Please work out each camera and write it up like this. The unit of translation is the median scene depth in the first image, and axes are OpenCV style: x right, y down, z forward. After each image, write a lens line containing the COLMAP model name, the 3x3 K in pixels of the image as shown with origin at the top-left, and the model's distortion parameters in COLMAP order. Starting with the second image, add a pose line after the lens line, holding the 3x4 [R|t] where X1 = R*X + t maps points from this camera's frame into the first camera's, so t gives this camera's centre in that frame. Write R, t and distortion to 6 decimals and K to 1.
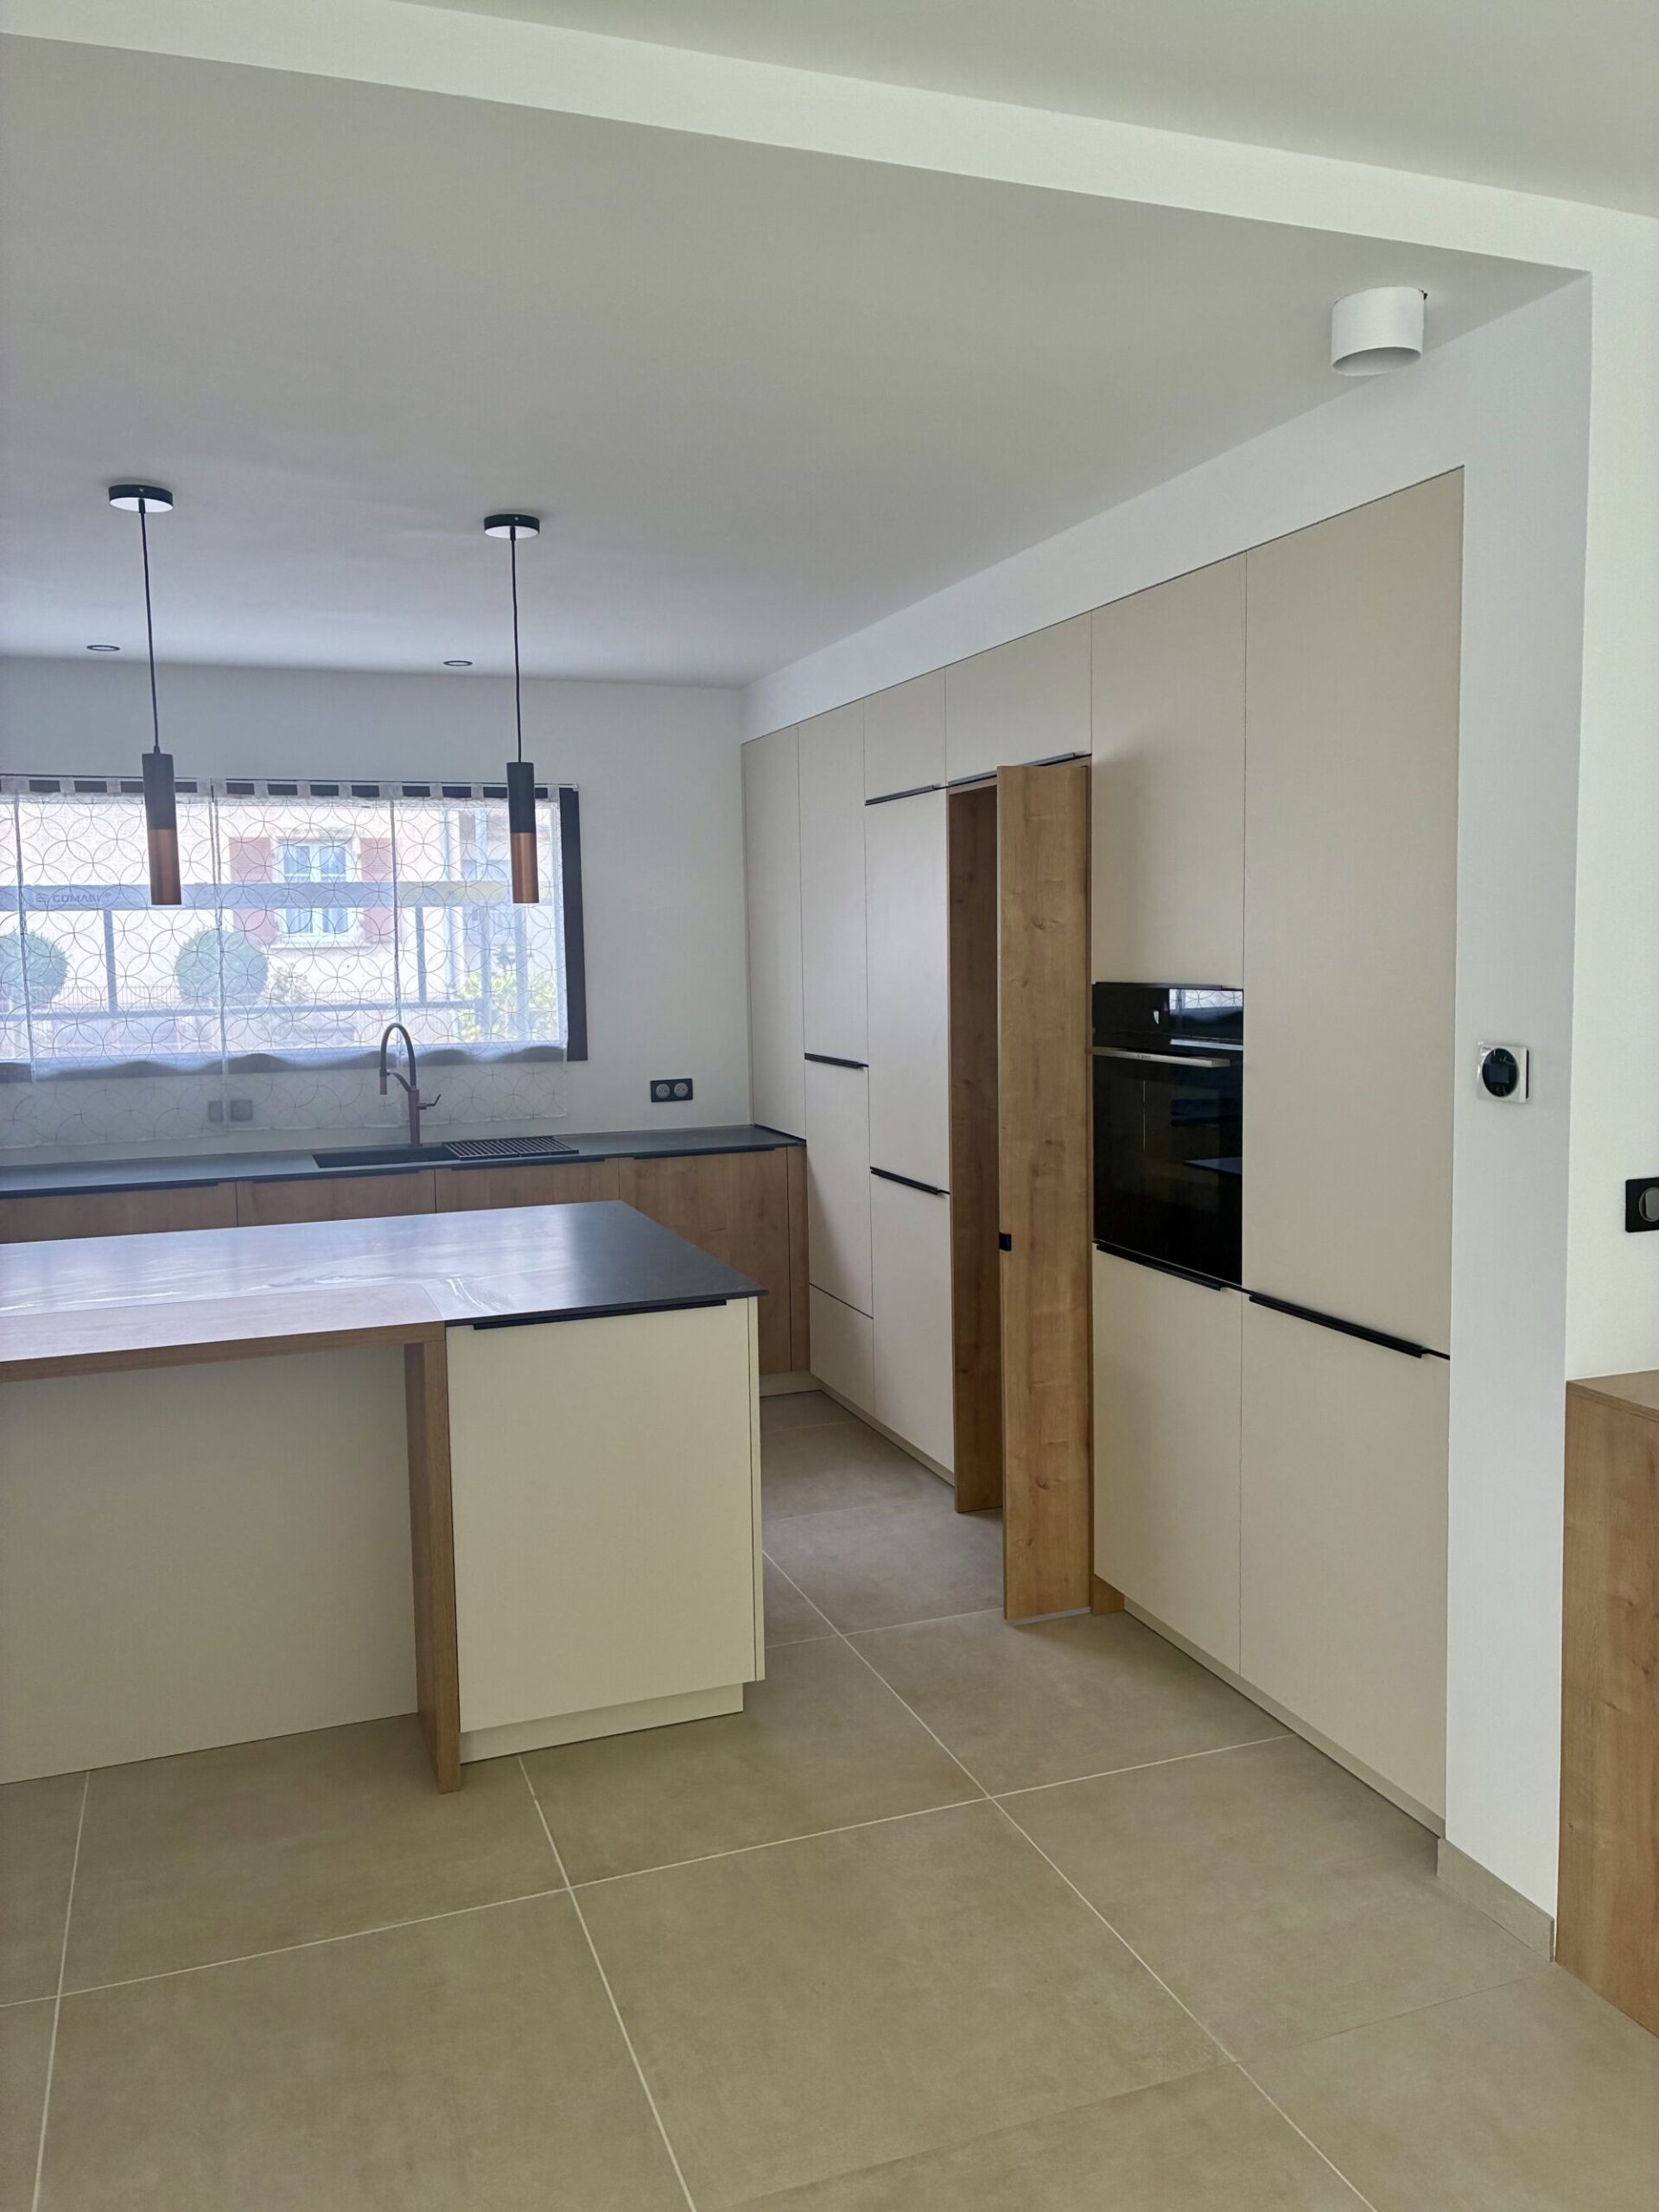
lens RADIAL K [[1672.4, 0, 826.3], [0, 1672.4, 1096.6], [0, 0, 1]] dist [0.044359, -0.045601]
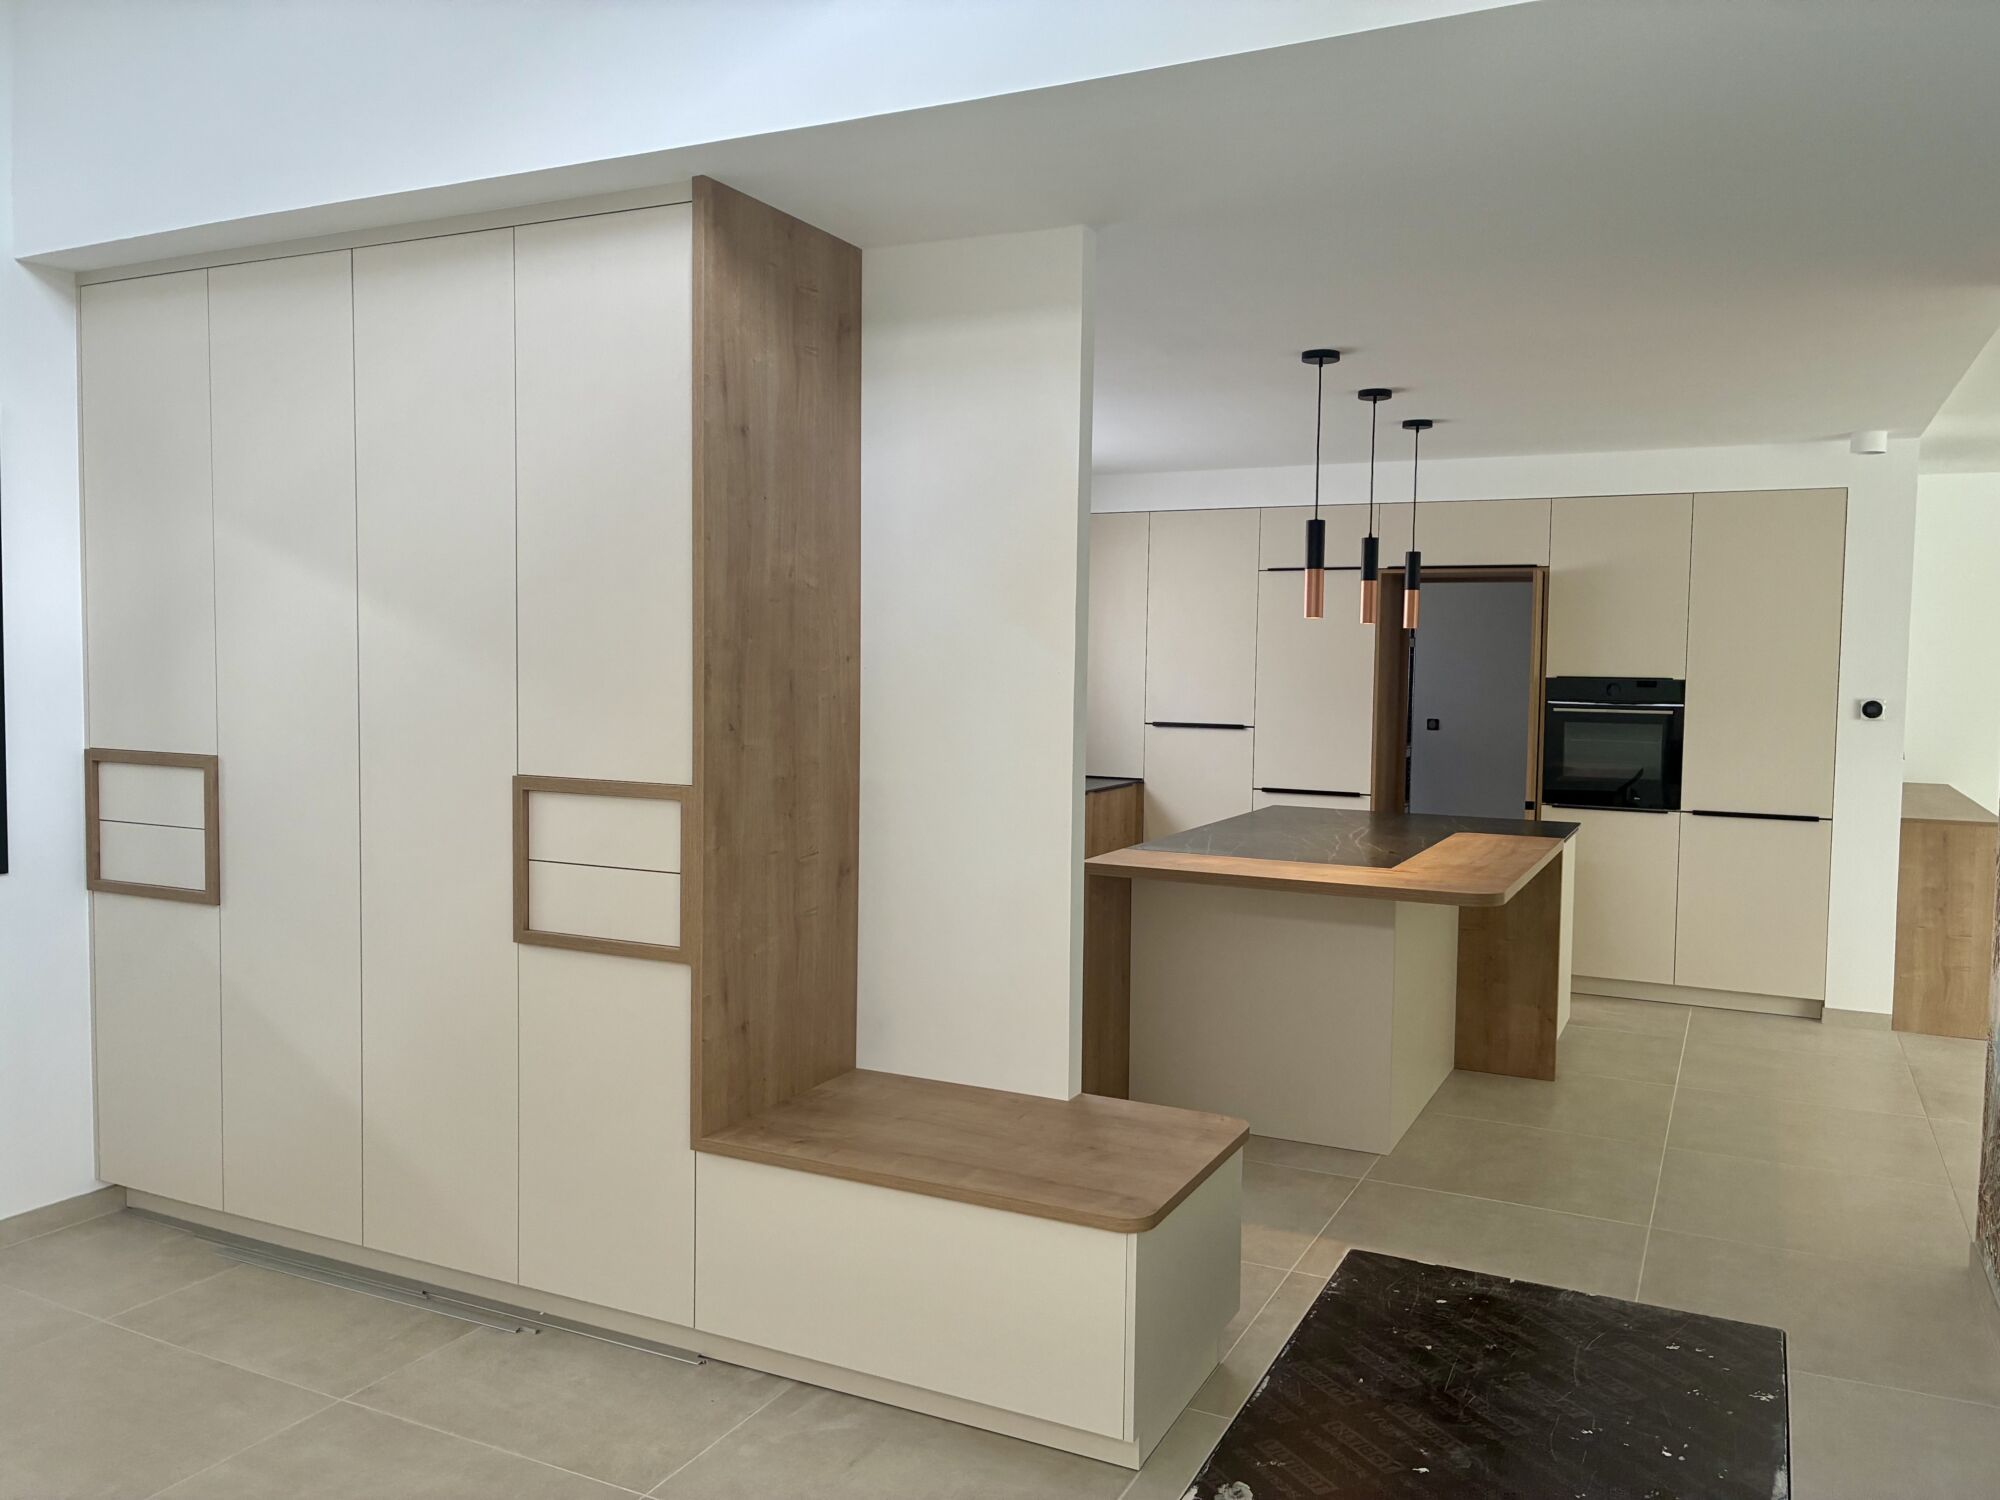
lens RADIAL K [[1512.1, 0, 1010.7], [0, 1512.1, 743.4], [0, 0, 1]] dist [0.044359, -0.045601]
pose [[0.722005, -0.013333, 0.691759, -1.887580], [0.038413, 0.999045, -0.020837, 0.031105], [-0.690820, 0.041617, 0.721828, 0.136452]]
